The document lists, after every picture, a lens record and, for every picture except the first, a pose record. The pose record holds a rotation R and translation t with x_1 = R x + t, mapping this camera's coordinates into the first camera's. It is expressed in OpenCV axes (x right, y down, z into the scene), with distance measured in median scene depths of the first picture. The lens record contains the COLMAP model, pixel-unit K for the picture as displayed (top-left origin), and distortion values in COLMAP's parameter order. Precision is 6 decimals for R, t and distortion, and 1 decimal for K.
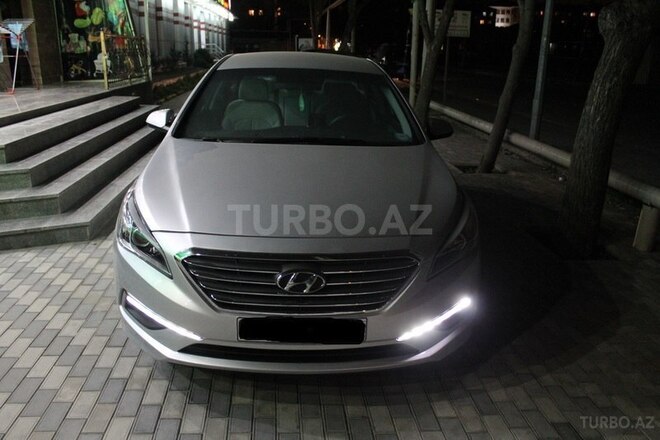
lens RADIAL K [[546.7, 0, 330.0], [0, 546.7, 220.0], [0, 0, 1]] dist [-0.150824, 0.126665]
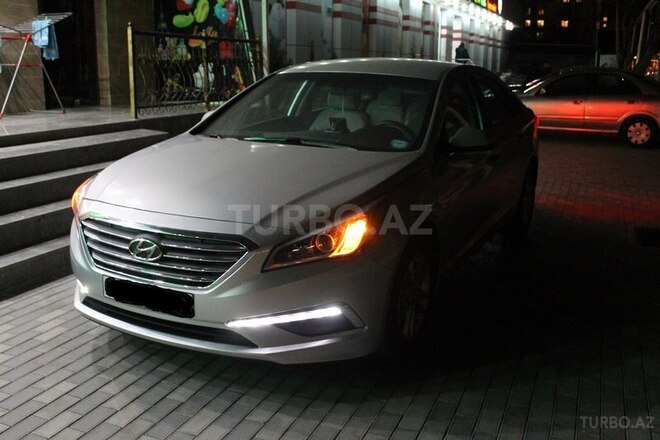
lens RADIAL K [[680.4, 0, 330.0], [0, 680.4, 220.0], [0, 0, 1]] dist [-0.093503, 0.009163]
pose [[0.890798, 0.100257, -0.443202, 0.322590], [-0.138913, 0.988746, -0.055537, -0.230061], [0.432646, 0.111038, 0.894700, 0.806852]]
